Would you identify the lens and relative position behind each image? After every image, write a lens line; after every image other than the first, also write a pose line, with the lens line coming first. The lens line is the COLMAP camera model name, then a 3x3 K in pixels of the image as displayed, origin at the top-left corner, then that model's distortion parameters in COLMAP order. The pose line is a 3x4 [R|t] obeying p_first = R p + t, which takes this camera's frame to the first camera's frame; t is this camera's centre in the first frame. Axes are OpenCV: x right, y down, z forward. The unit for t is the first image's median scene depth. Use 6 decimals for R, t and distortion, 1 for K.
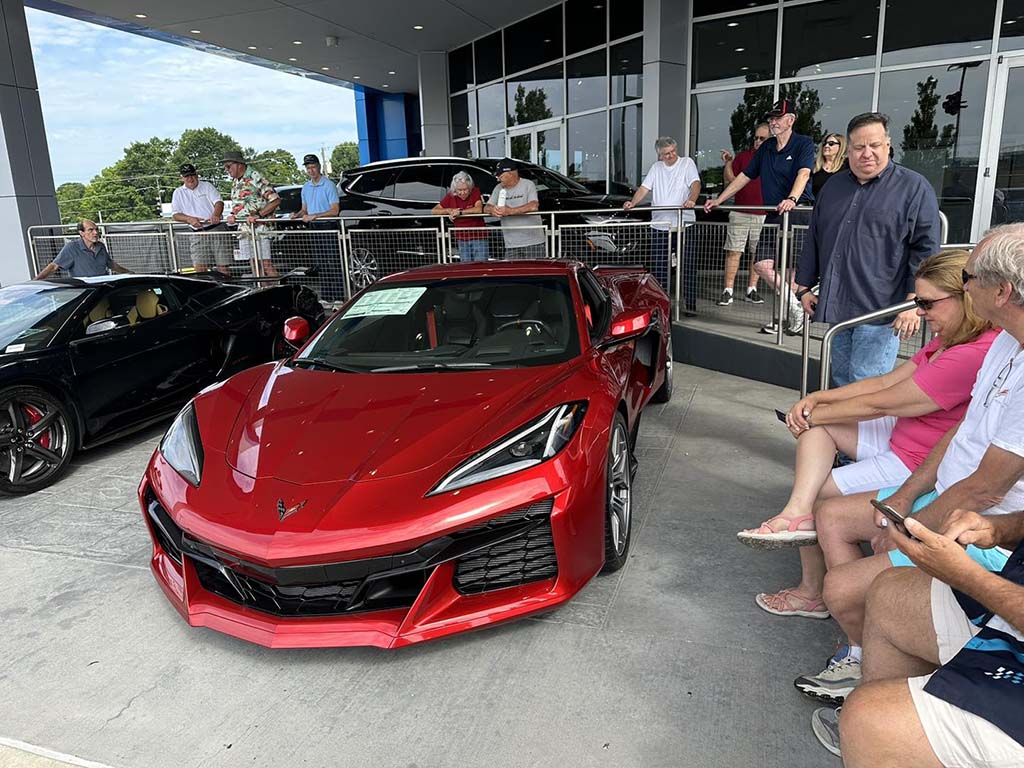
lens RADIAL K [[858.0, 0, 512.0], [0, 858.0, 384.0], [0, 0, 1]] dist [0.050262, -0.004693]
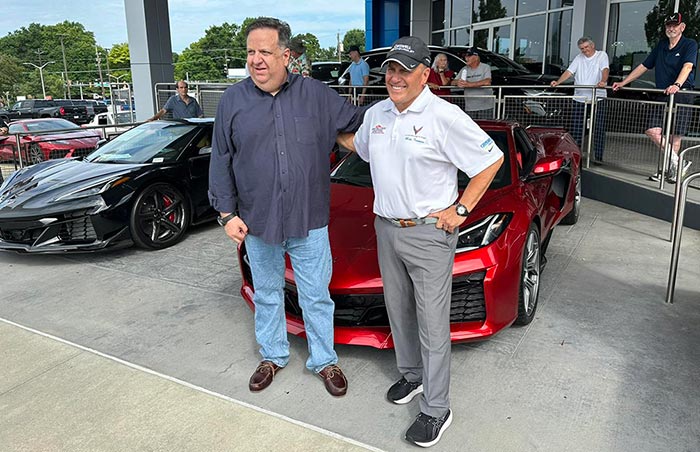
lens RADIAL K [[681.8, 0, 349.7], [0, 681.8, 212.7], [0, 0, 1]] dist [0.211443, -0.652942]
pose [[0.985181, 0.068442, -0.157270, -0.004447], [-0.068413, 0.997641, 0.005605, 0.019738], [0.157283, 0.005238, 0.987540, -0.171300]]
